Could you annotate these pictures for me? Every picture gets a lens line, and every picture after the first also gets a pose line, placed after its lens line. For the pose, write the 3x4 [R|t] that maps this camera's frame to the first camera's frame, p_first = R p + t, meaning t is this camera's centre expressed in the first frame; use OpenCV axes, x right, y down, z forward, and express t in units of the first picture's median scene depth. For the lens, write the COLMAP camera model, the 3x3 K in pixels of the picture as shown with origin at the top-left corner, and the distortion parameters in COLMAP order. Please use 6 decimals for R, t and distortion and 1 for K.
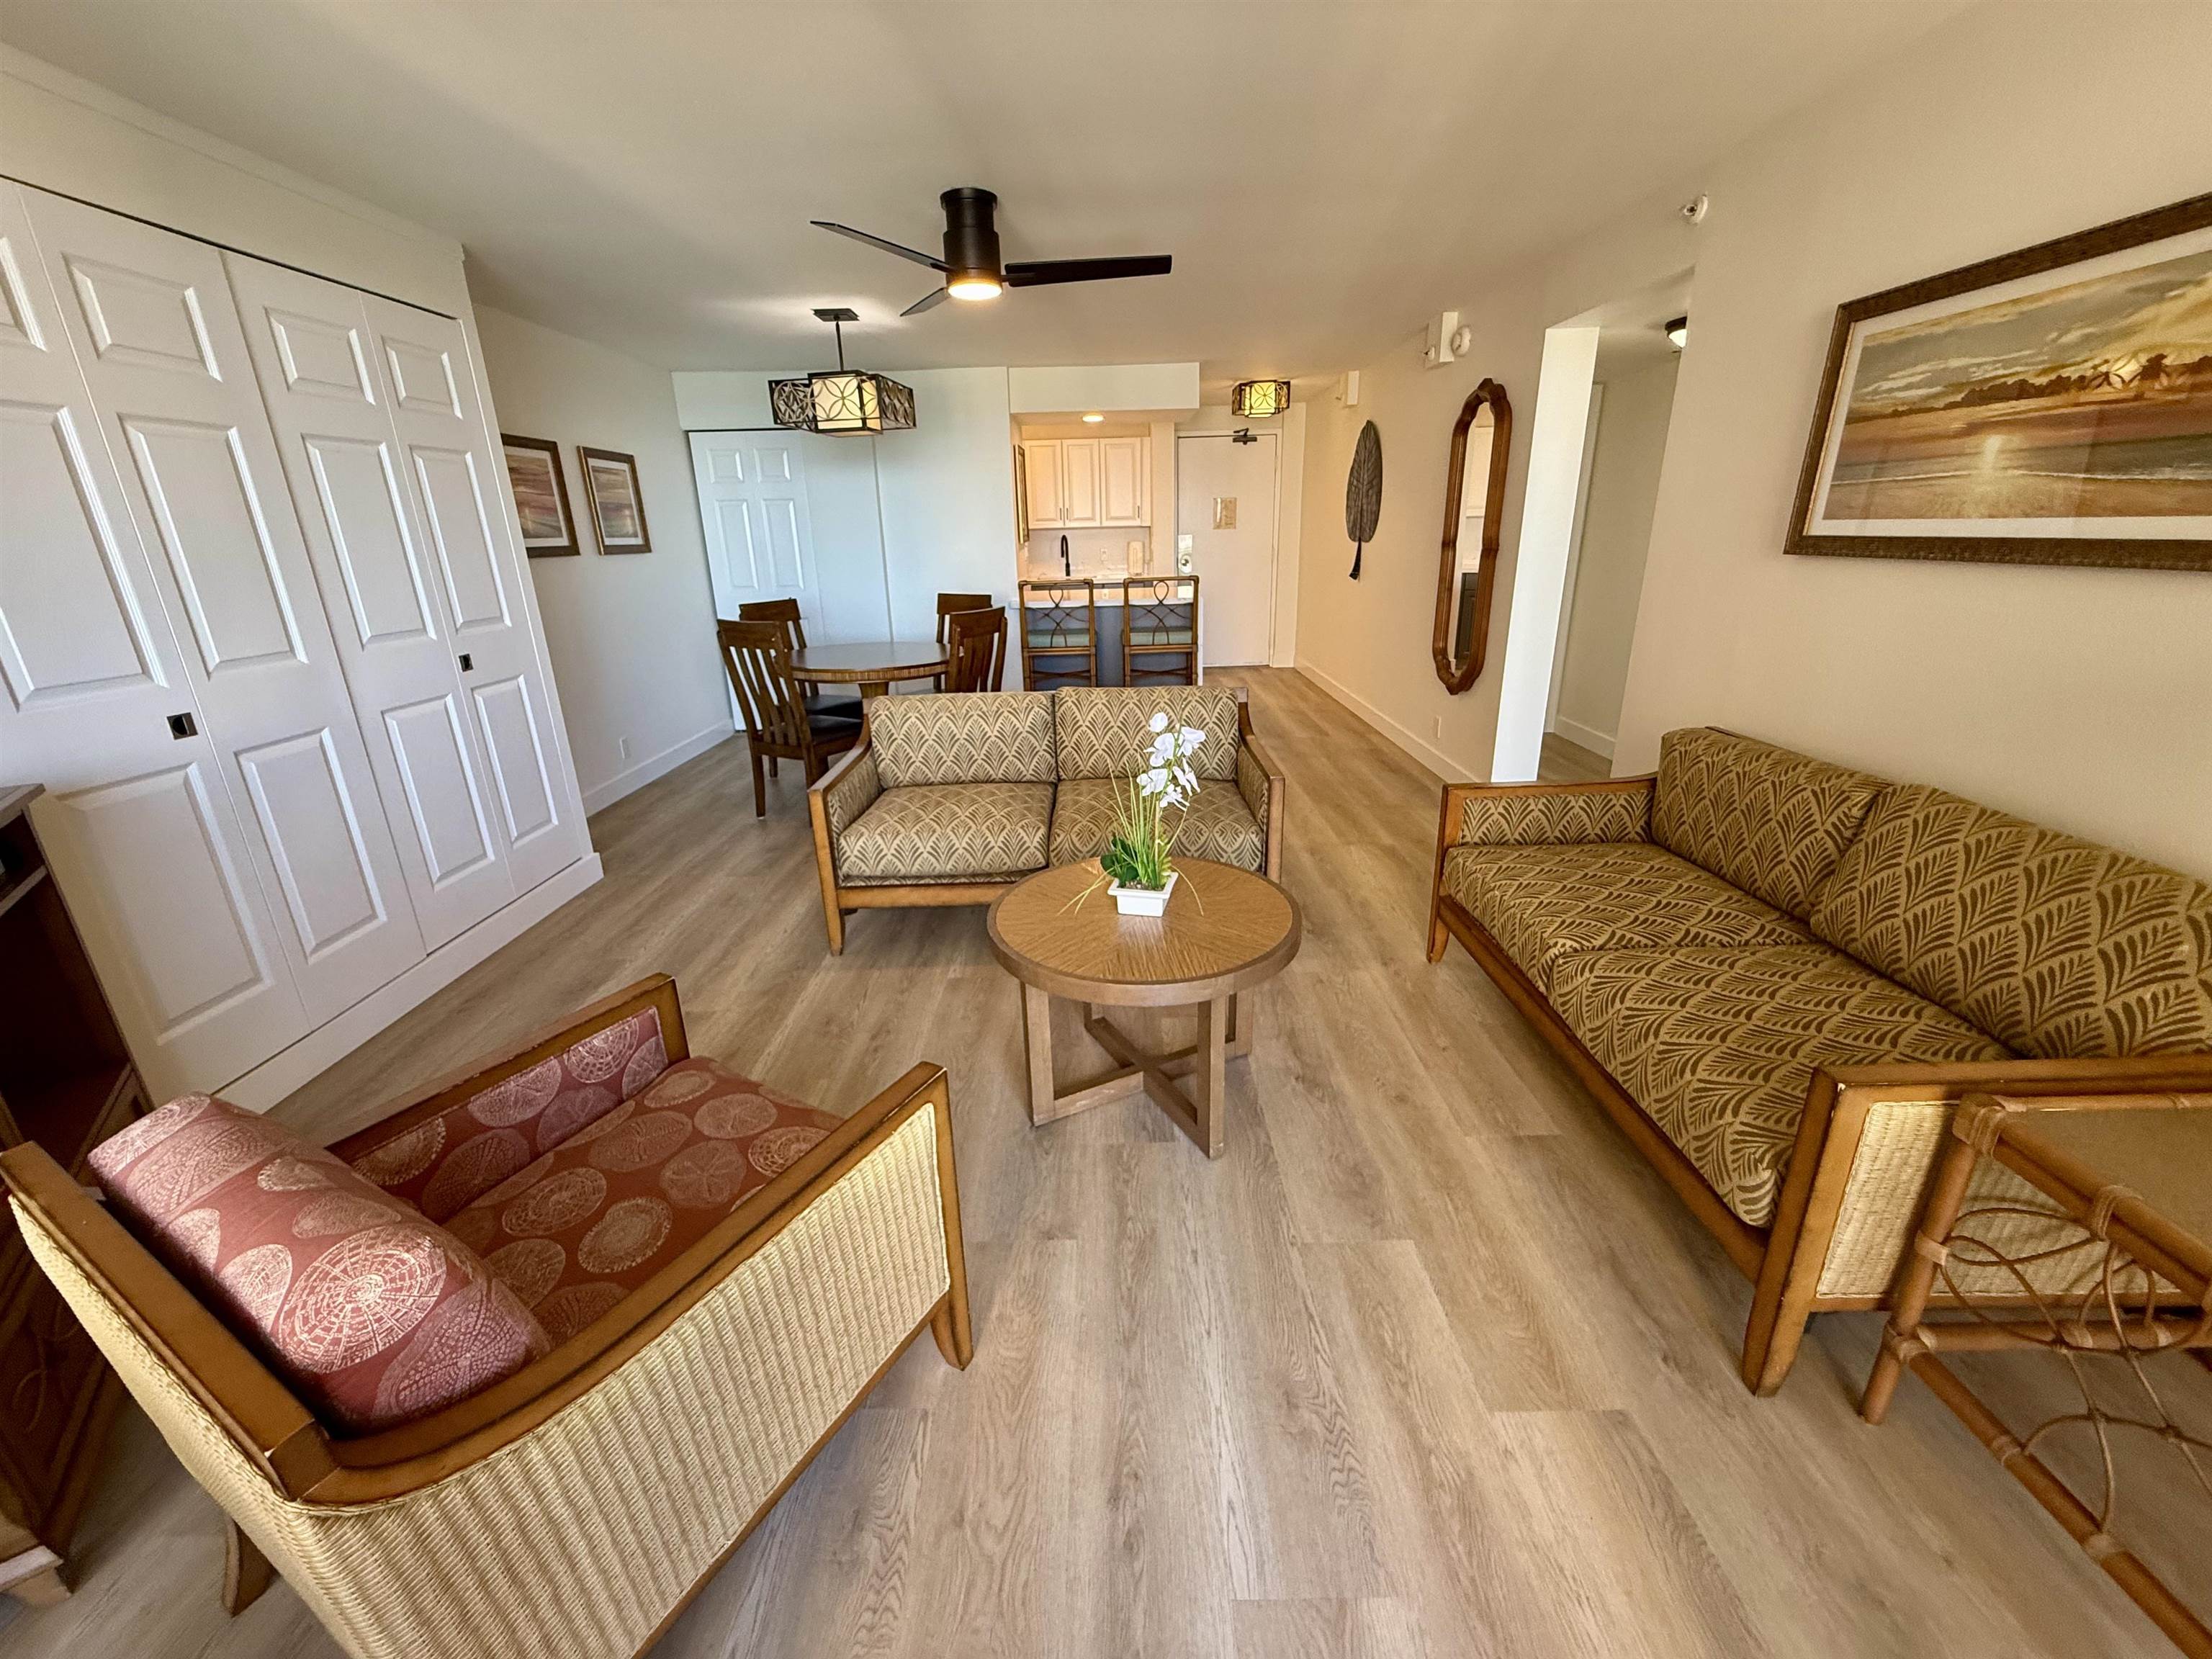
lens RADIAL K [[881.9, 0, 1096.9], [0, 881.9, 830.8], [0, 0, 1]] dist [0.001299, -0.000595]
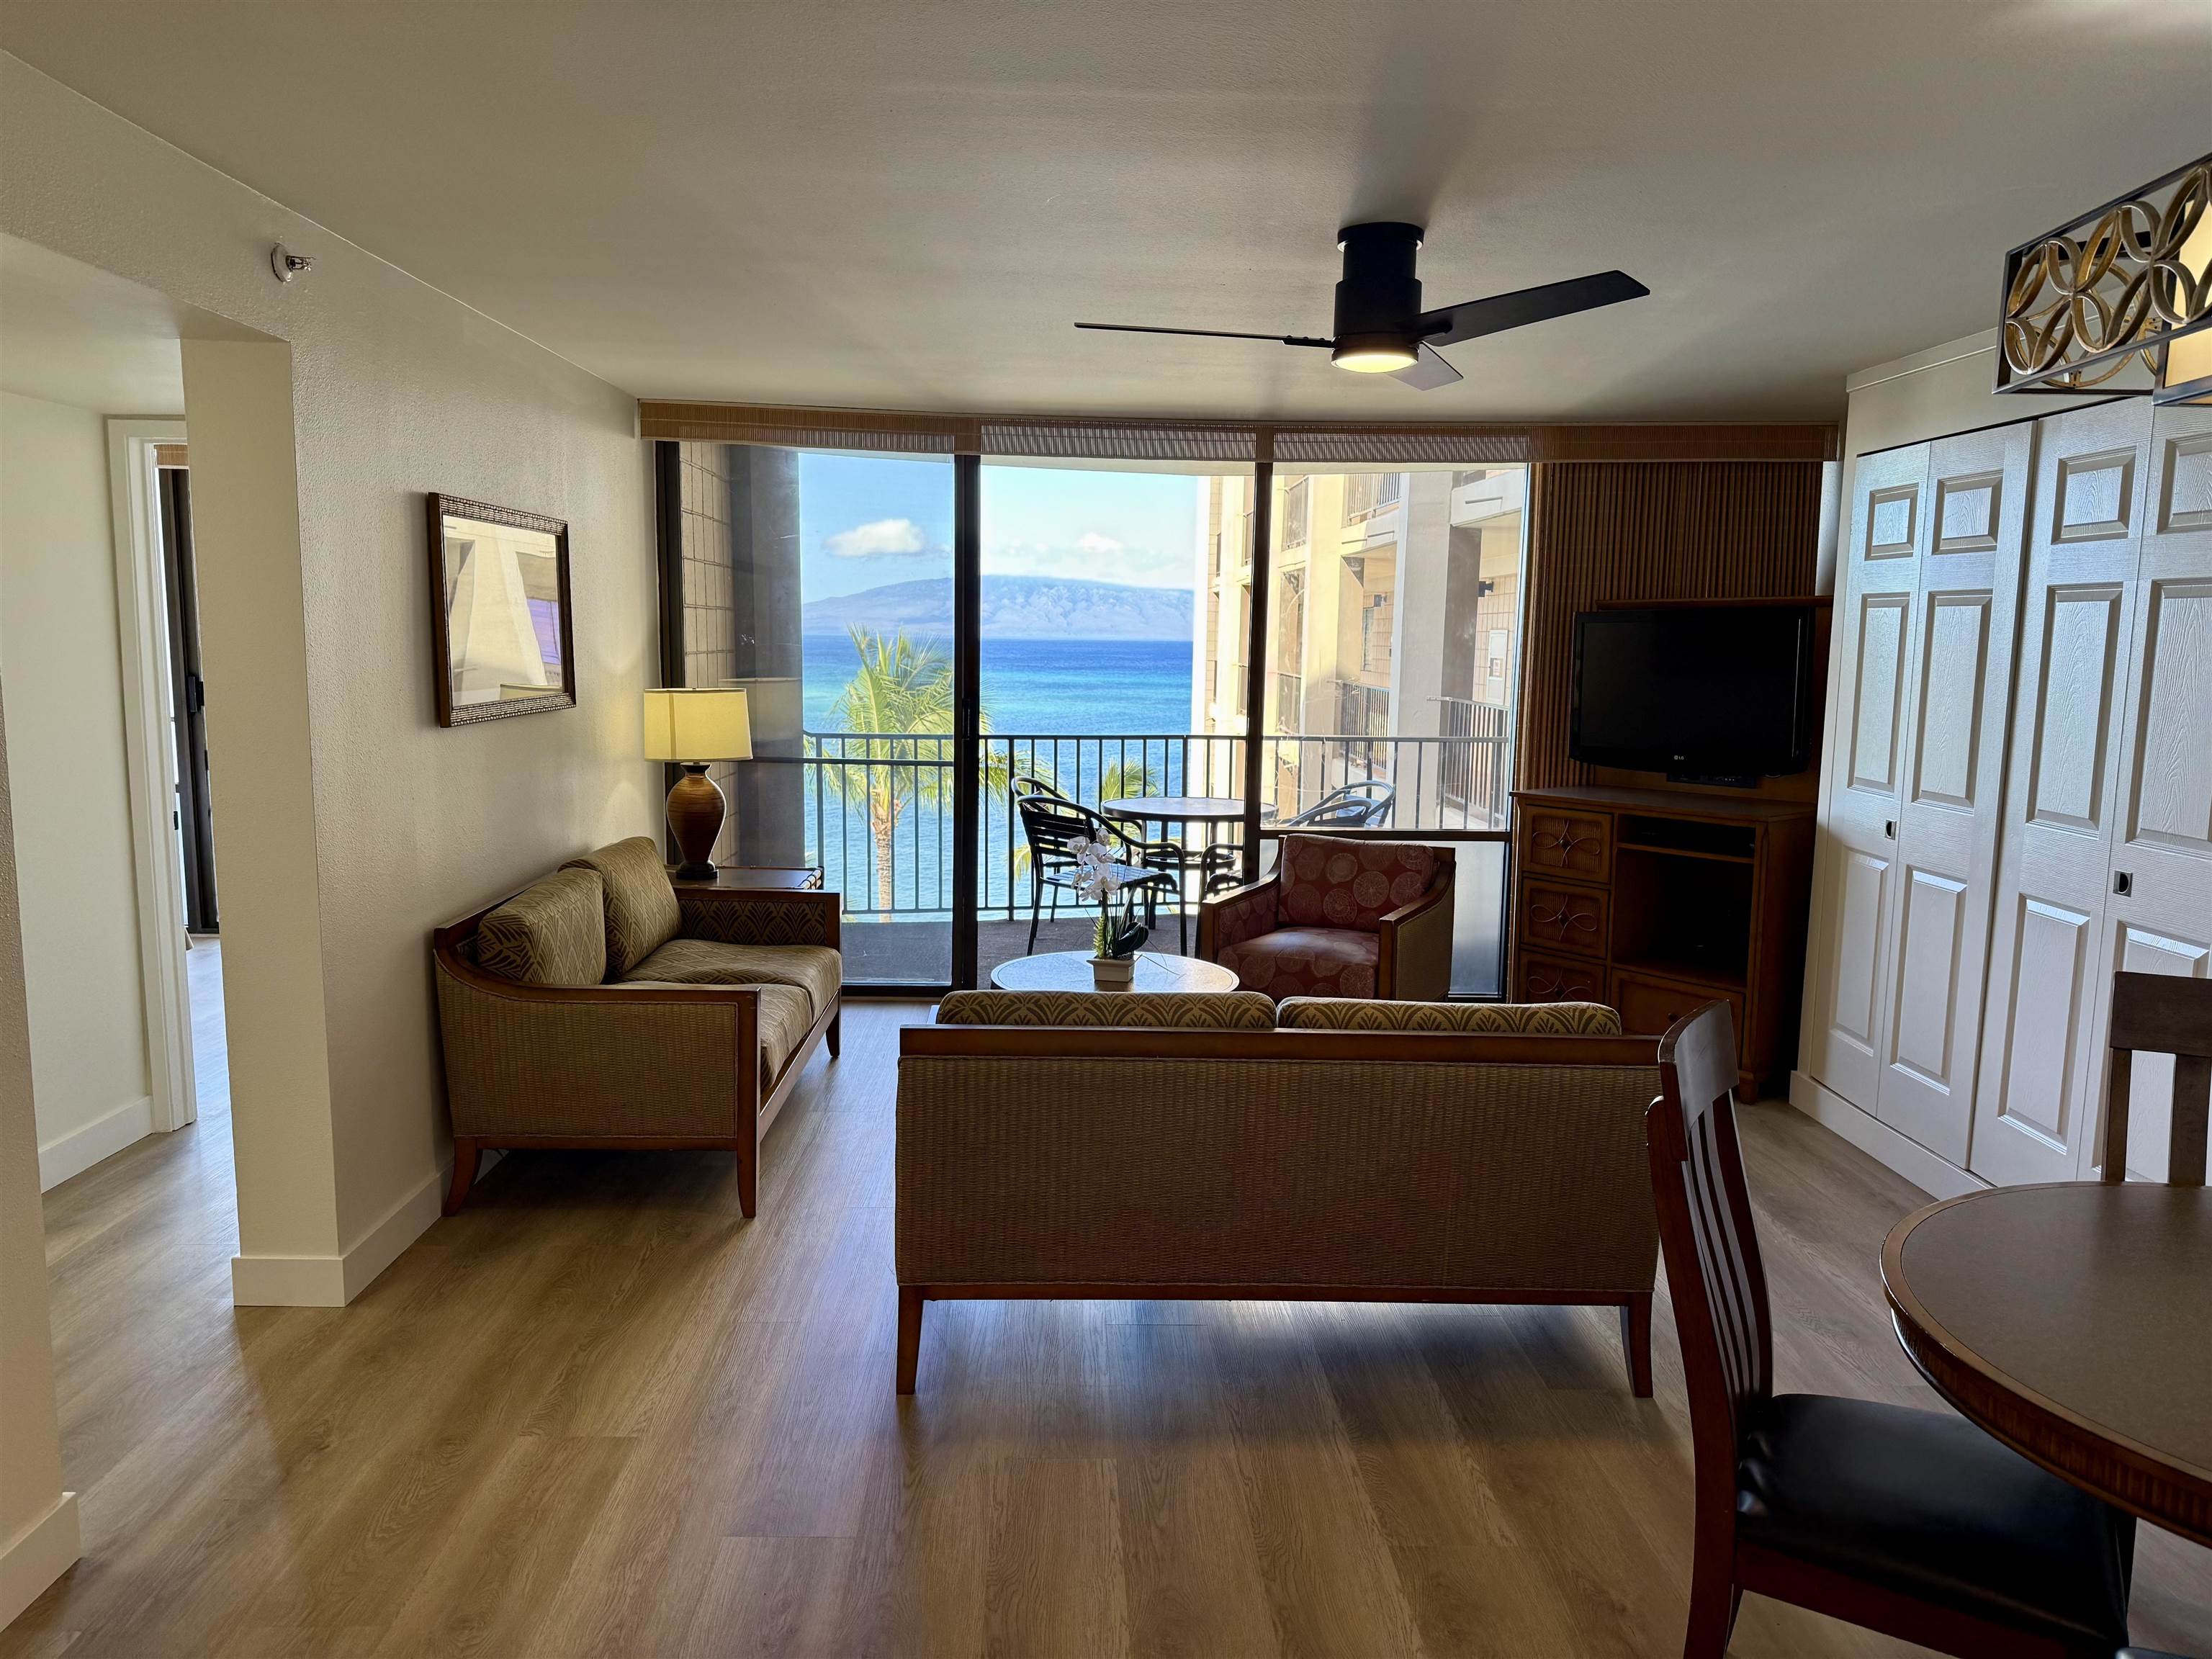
lens RADIAL K [[1542.3, 0, 1101.8], [0, 1542.3, 839.7], [0, 0, 1]] dist [0.056709, -0.050860]
pose [[-0.999397, 0.014308, -0.031625, 0.101194], [-0.001471, 0.892818, 0.450414, -0.780680], [0.034680, 0.450190, -0.892259, 2.088550]]
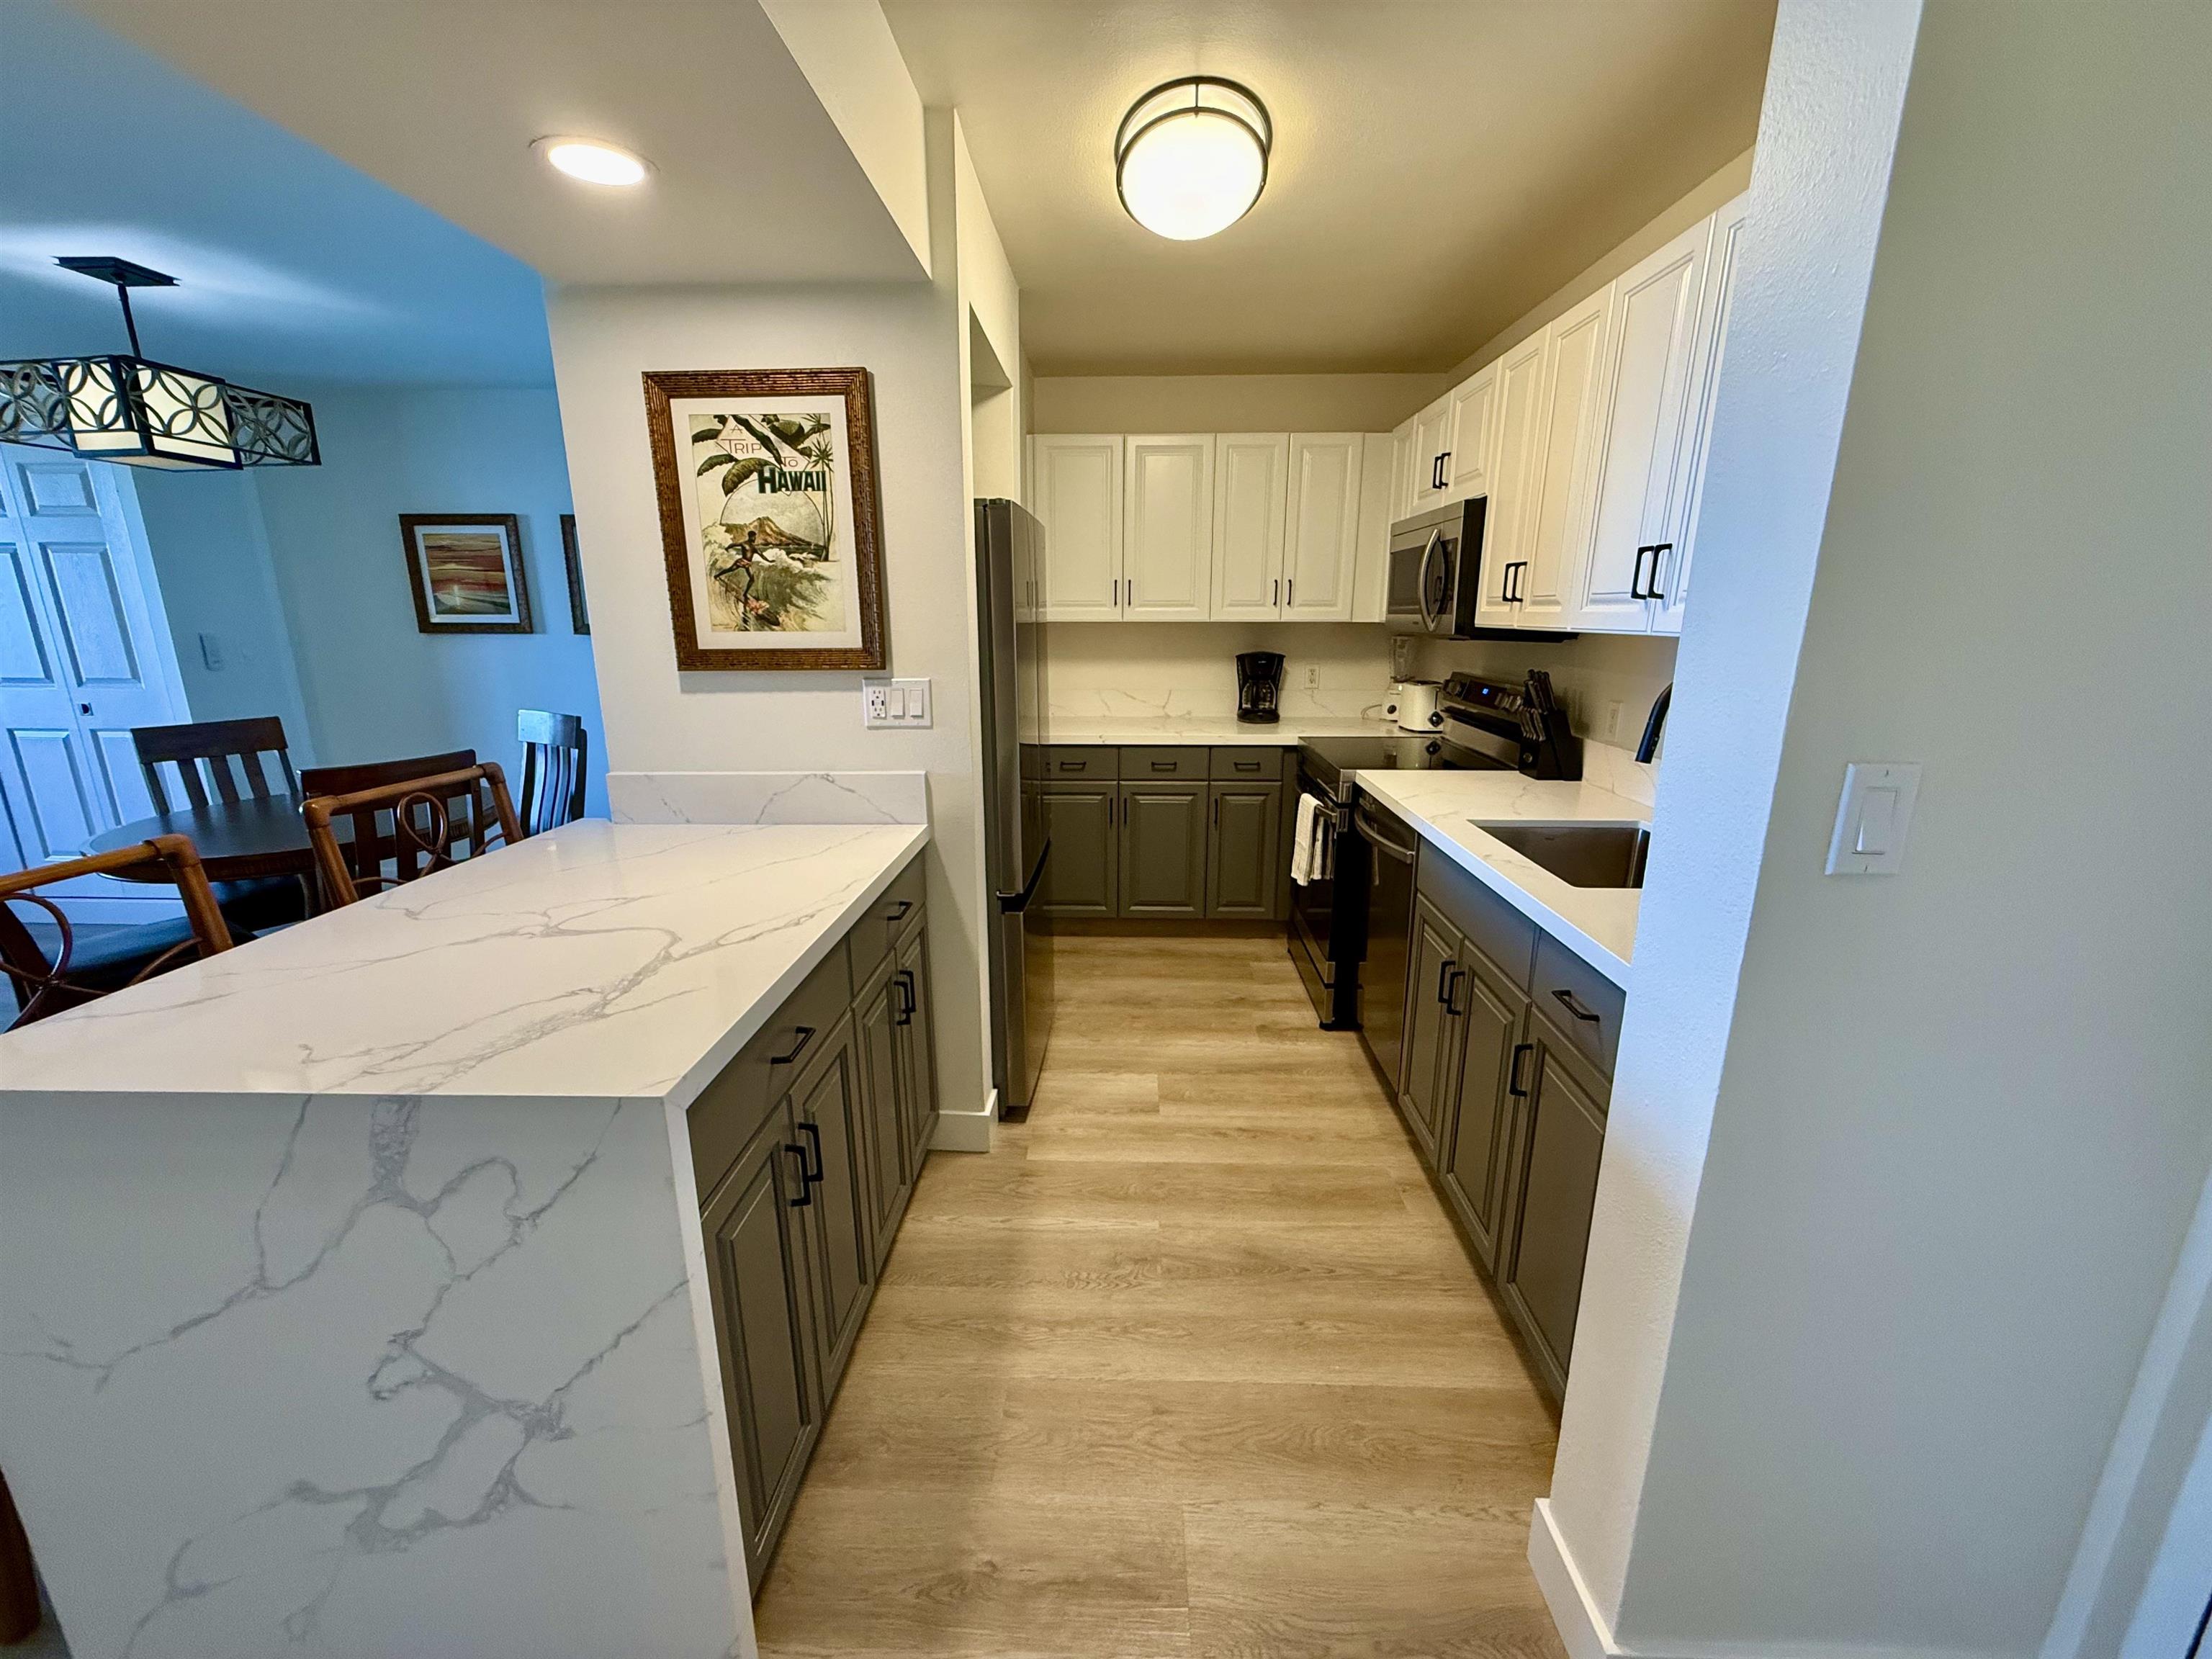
lens RADIAL K [[881.9, 0, 1097.1], [0, 881.9, 832.8], [0, 0, 1]] dist [0.001299, -0.000595]
pose [[-0.030189, 0.267716, -0.963025, 0.525285], [-0.328381, 0.907329, 0.262526, -0.866788], [0.944063, 0.324164, 0.060521, 2.431385]]
